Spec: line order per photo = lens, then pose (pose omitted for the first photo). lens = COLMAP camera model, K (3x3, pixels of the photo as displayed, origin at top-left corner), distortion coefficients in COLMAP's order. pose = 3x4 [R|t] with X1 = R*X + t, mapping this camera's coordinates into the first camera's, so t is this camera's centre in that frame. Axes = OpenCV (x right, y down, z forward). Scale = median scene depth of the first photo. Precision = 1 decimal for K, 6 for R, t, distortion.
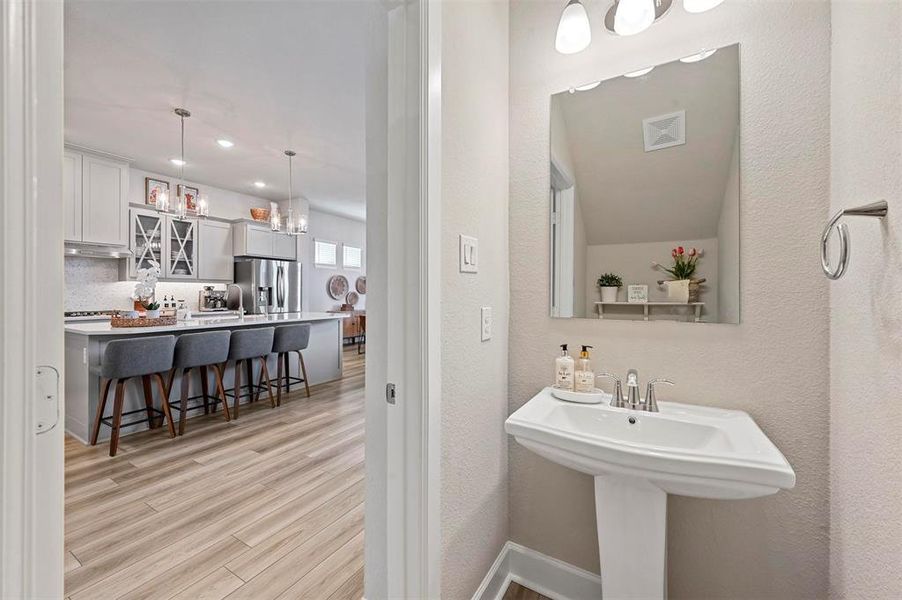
lens RADIAL K [[356.1, 0, 445.6], [0, 356.1, 294.1], [0, 0, 1]] dist [-0.000867, 0.000212]
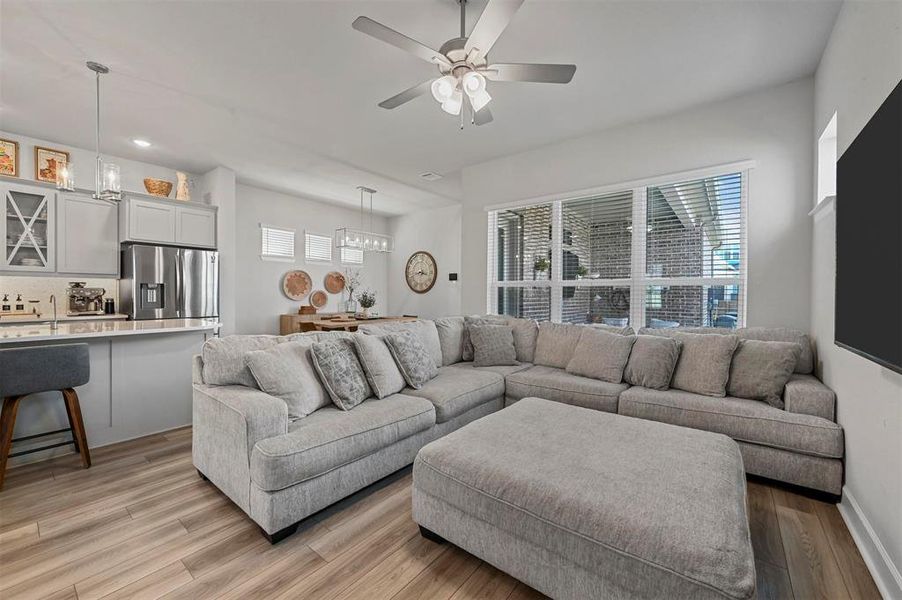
lens RADIAL K [[356.1, 0, 455.9], [0, 356.1, 298.3], [0, 0, 1]] dist [-0.000867, 0.000212]
pose [[0.994786, 0.006313, -0.101785, 0.188627], [-0.005197, 0.999923, 0.011227, -0.000826], [0.101848, -0.010640, 0.994743, 0.323092]]
